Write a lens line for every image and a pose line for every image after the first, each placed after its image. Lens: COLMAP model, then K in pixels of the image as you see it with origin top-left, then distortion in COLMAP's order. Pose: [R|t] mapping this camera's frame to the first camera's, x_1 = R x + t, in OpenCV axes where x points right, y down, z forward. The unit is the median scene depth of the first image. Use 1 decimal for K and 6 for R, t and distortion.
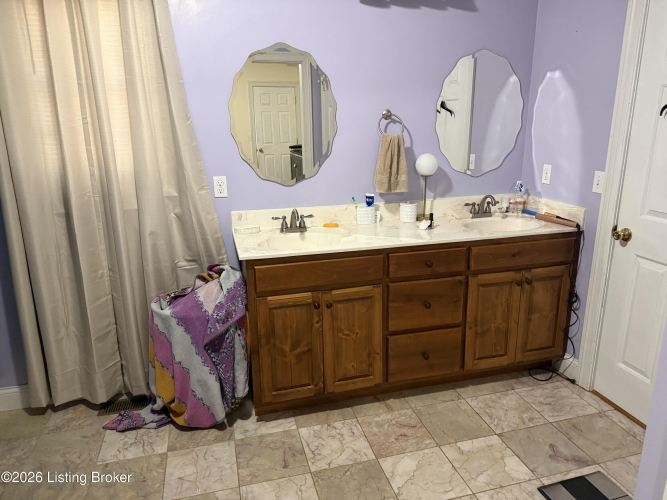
lens RADIAL K [[475.1, 0, 333.5], [0, 475.1, 250.0], [0, 0, 1]] dist [0.083103, -0.086203]
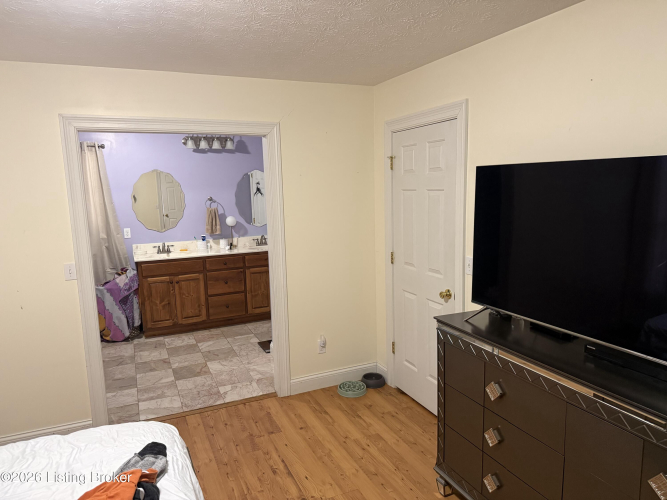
lens RADIAL K [[475.1, 0, 333.5], [0, 475.1, 250.0], [0, 0, 1]] dist [0.083103, -0.086203]
pose [[0.988933, -0.036961, 0.143685, 0.385562], [0.054791, 0.990993, -0.122188, 0.270011], [-0.137874, 0.128709, 0.982051, -1.308436]]
